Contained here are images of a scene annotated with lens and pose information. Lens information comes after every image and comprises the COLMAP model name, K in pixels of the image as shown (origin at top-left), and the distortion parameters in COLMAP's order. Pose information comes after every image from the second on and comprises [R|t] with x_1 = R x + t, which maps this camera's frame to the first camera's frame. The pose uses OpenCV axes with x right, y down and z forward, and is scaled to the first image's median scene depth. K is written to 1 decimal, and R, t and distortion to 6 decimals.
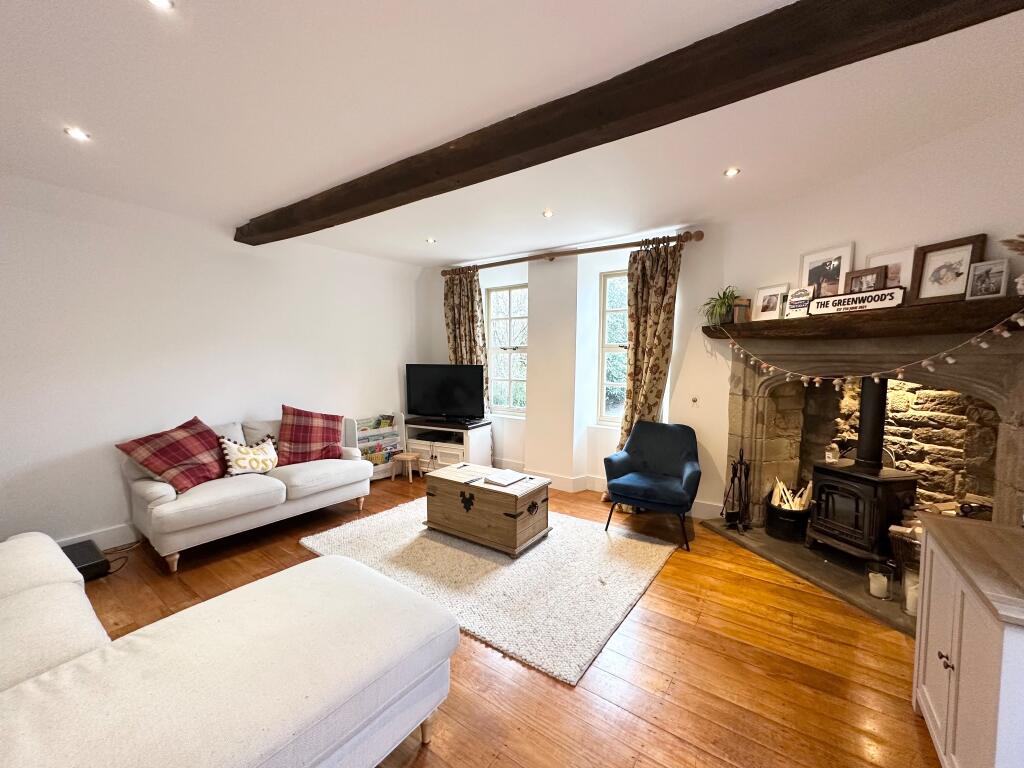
lens RADIAL K [[409.6, 0, 511.6], [0, 409.6, 382.3], [0, 0, 1]] dist [-0.001504, 0.000758]
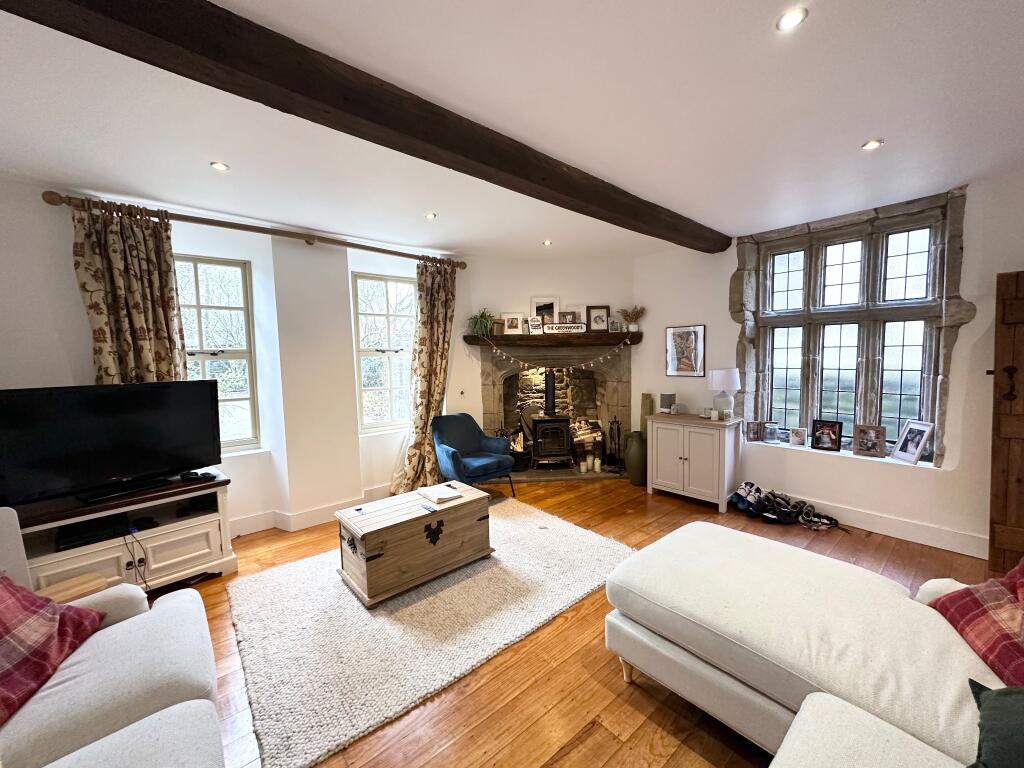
lens RADIAL K [[409.6, 0, 512.2], [0, 409.6, 381.5], [0, 0, 1]] dist [-0.001504, 0.000758]
pose [[0.236792, -0.069228, 0.969091, -0.876913], [0.081976, 0.995325, 0.051072, -0.050826], [-0.968096, 0.067349, 0.241360, 0.622903]]
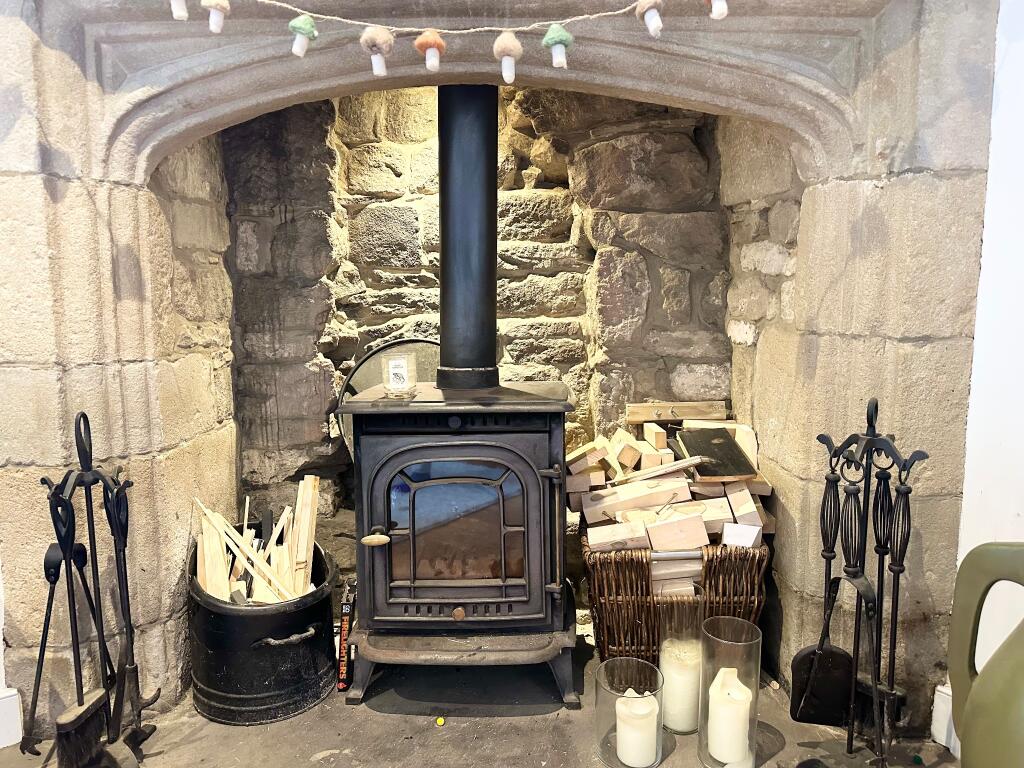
lens RADIAL K [[717.8, 0, 510.9], [0, 717.8, 384.8], [0, 0, 1]] dist [0.079560, -0.099867]
pose [[0.302113, -0.121596, 0.945485, 0.278744], [0.063265, 0.992202, 0.107389, 0.126078], [-0.951170, 0.027373, 0.307450, 0.691918]]
